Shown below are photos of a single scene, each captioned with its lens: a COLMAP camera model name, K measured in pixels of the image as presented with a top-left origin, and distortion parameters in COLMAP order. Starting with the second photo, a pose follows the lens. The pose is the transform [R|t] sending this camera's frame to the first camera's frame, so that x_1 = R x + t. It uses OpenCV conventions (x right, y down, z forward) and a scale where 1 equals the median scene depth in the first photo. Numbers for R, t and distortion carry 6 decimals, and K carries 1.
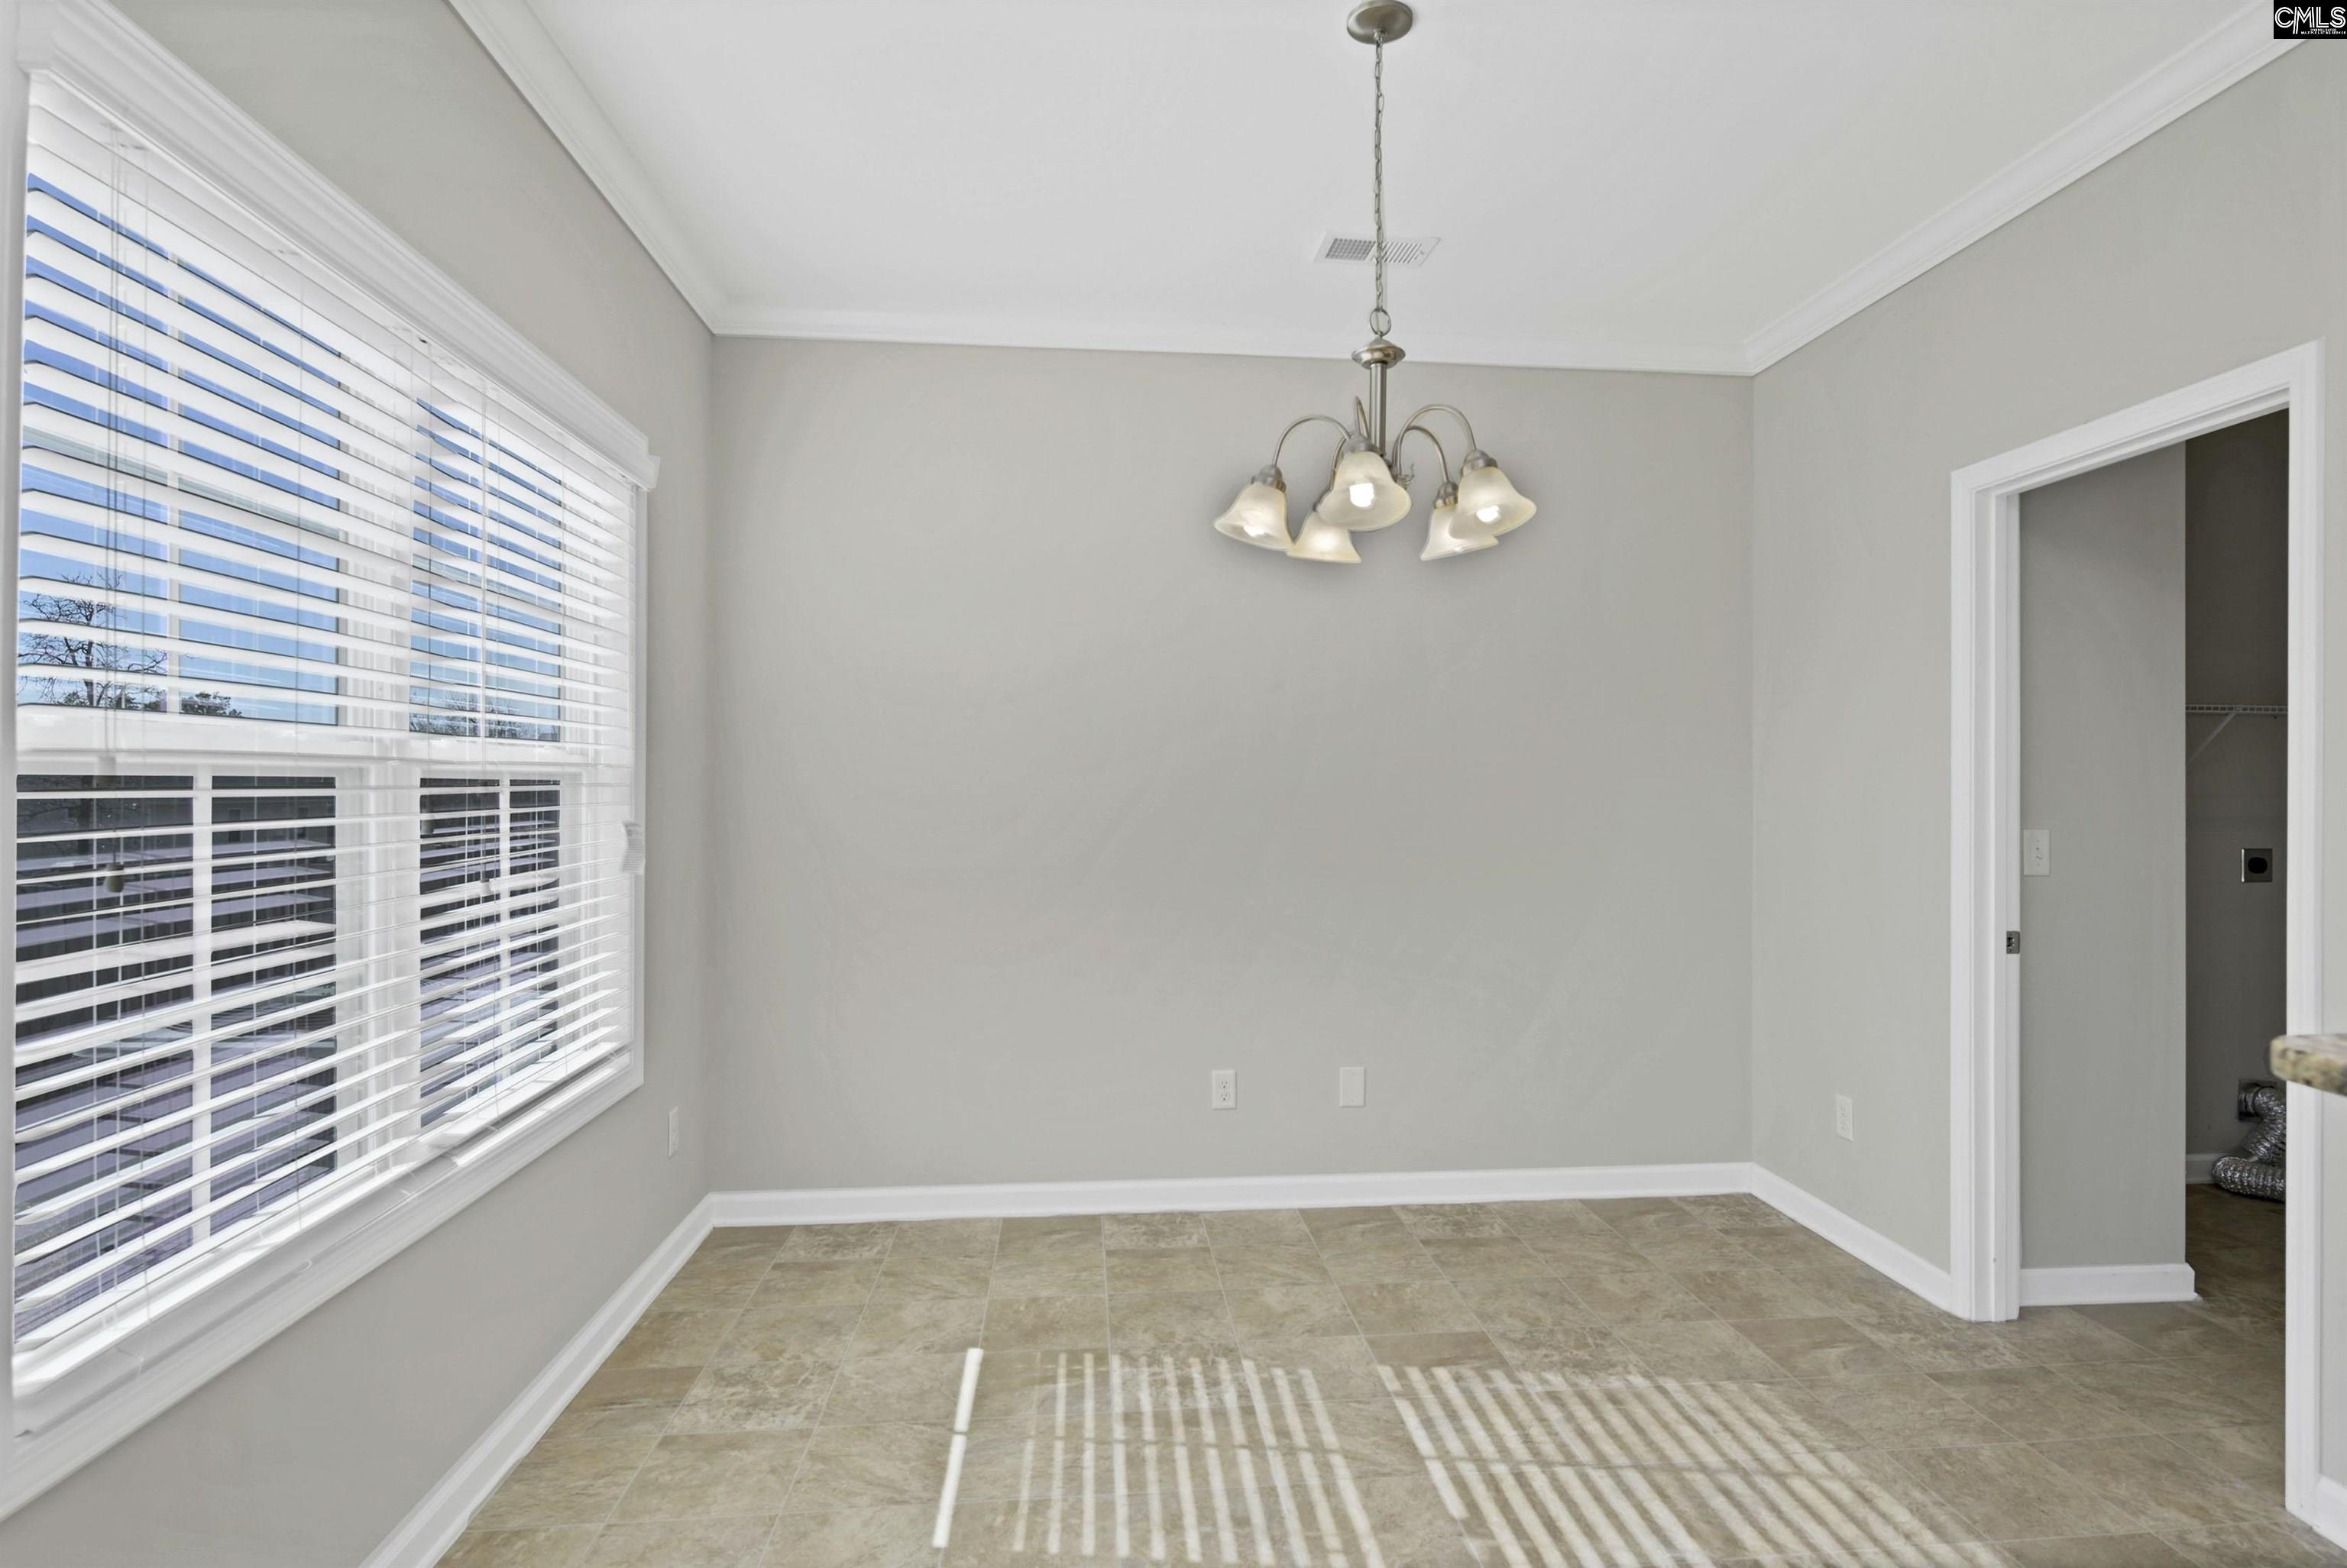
lens RADIAL K [[1236.9, 0, 1158.8], [0, 1236.9, 774.2], [0, 0, 1]] dist [0.004872, -0.004947]
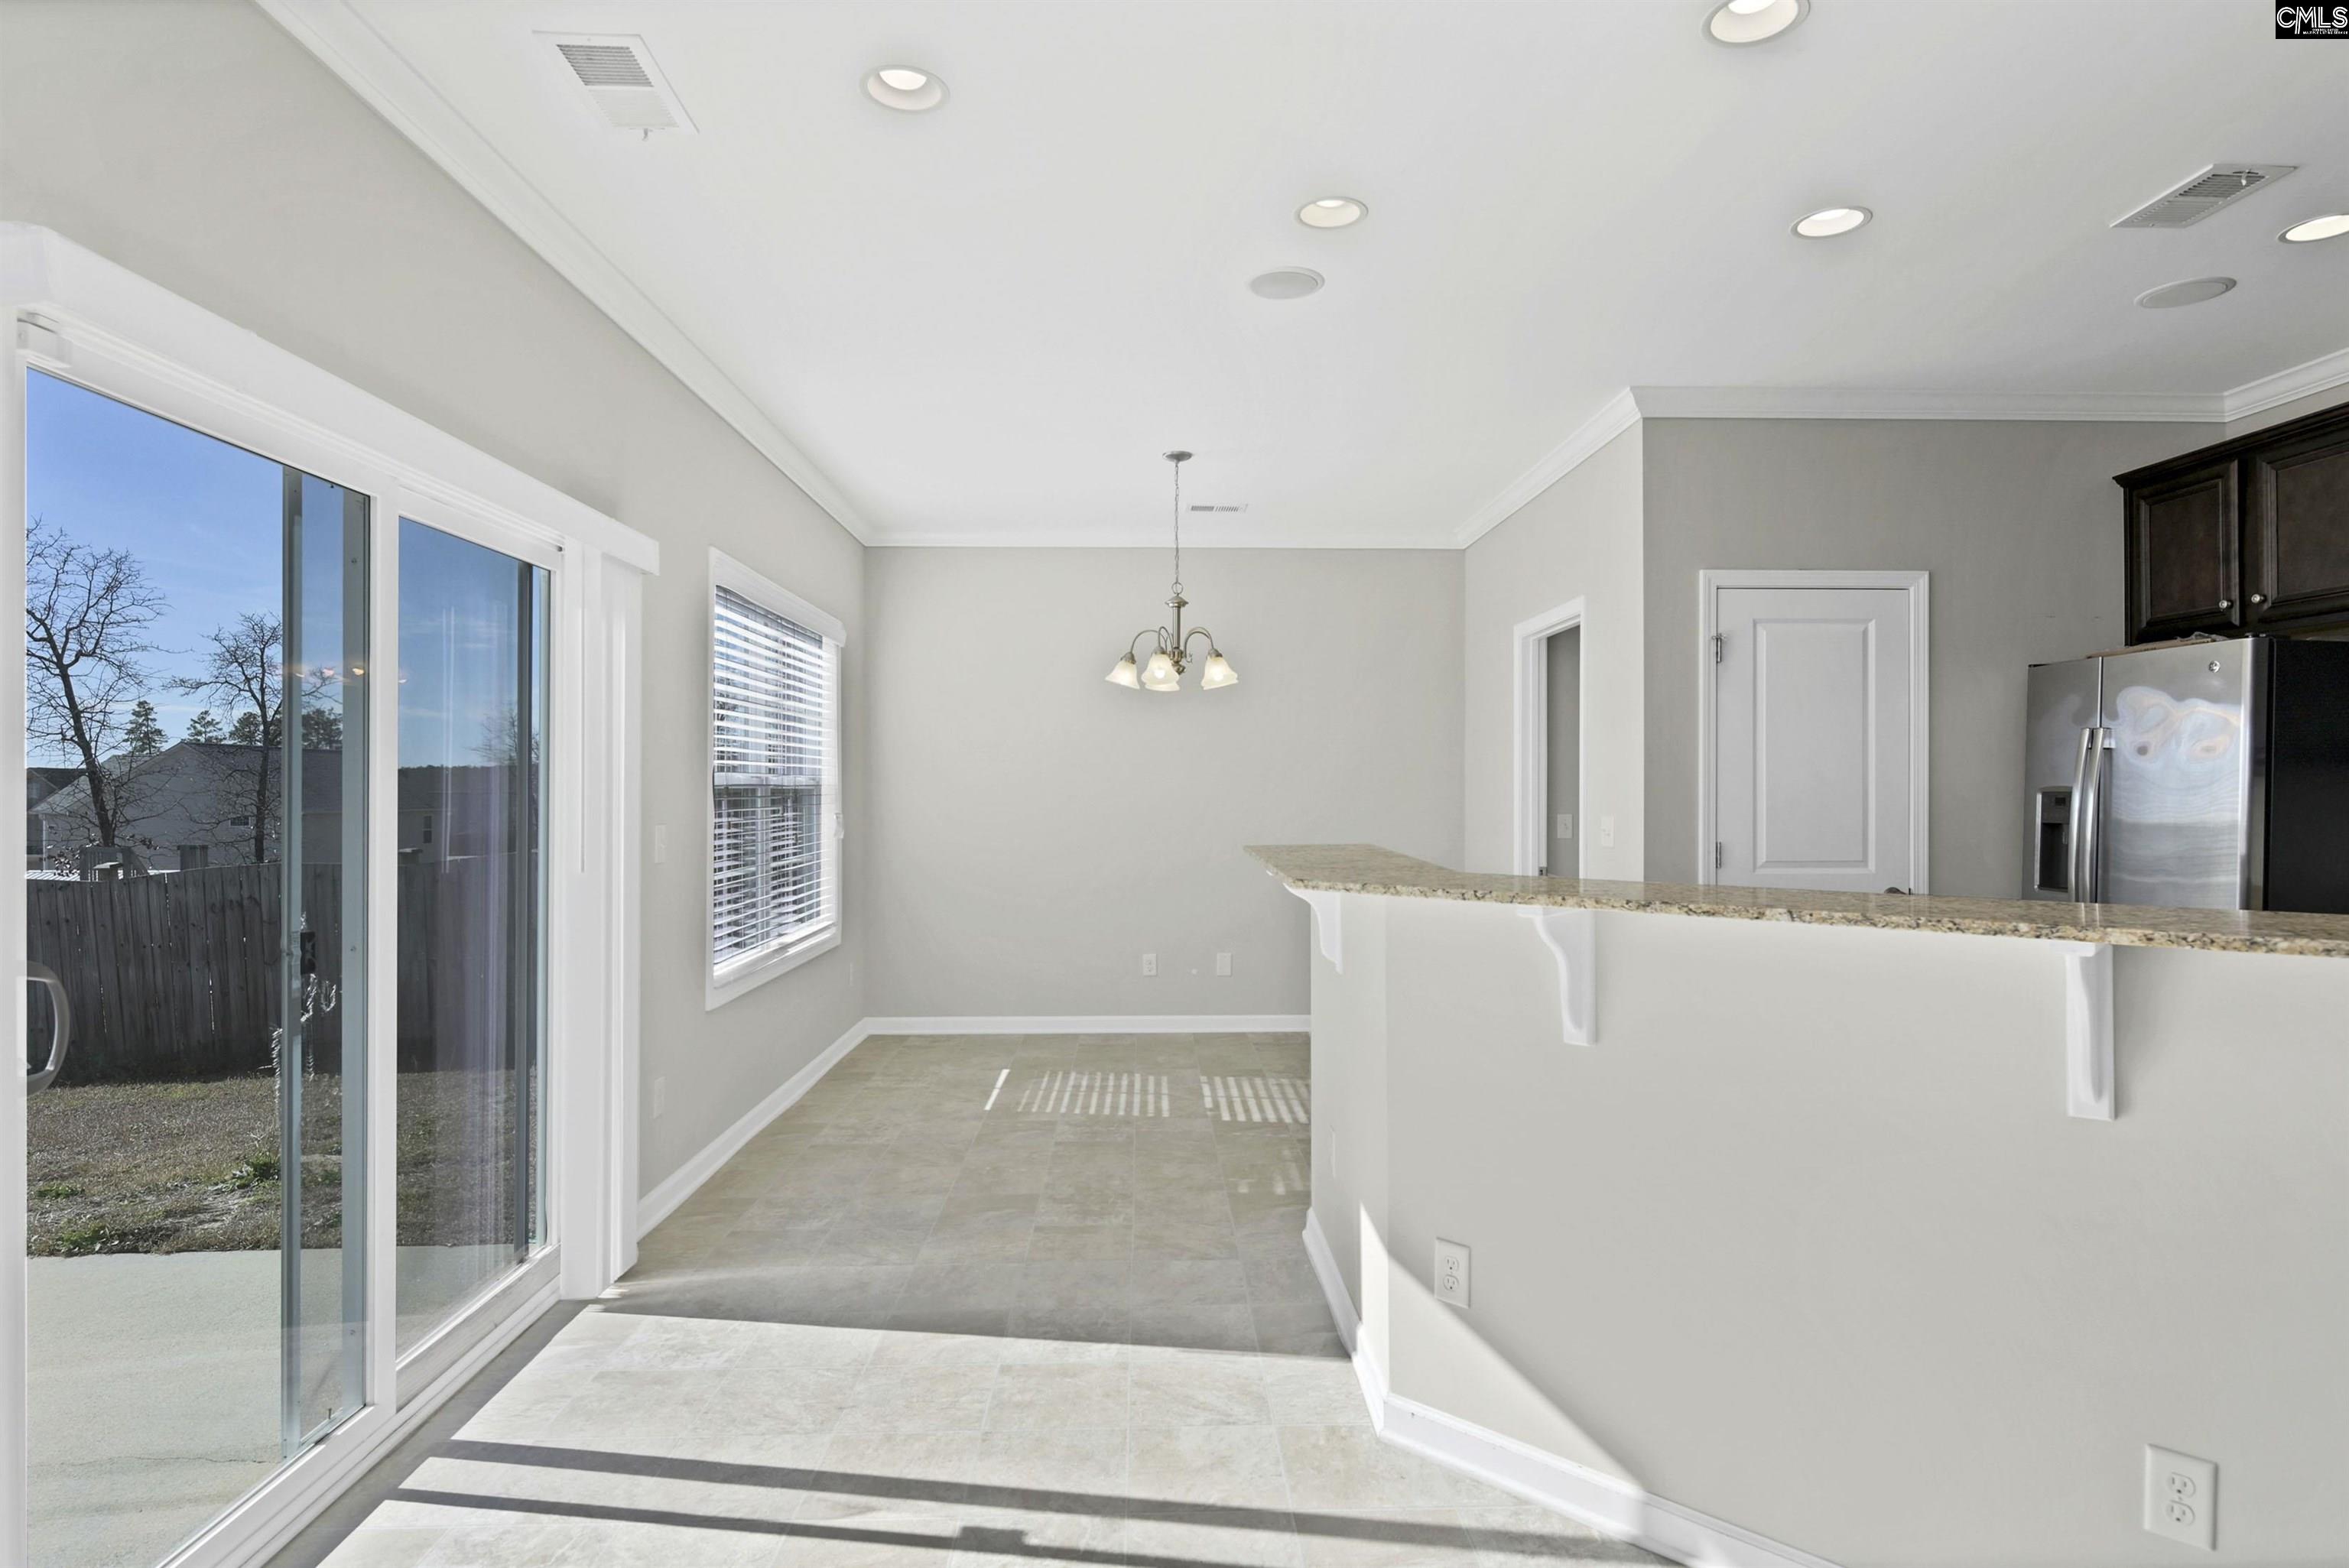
lens RADIAL K [[1363.8, 0, 1154.9], [0, 1363.8, 790.0], [0, 0, 1]] dist [0.001688, 0.000746]
pose [[0.997786, -0.005169, -0.066300, 0.254455], [0.005762, 0.999945, 0.008752, -0.015746], [0.066251, -0.009115, 0.997761, -1.258304]]
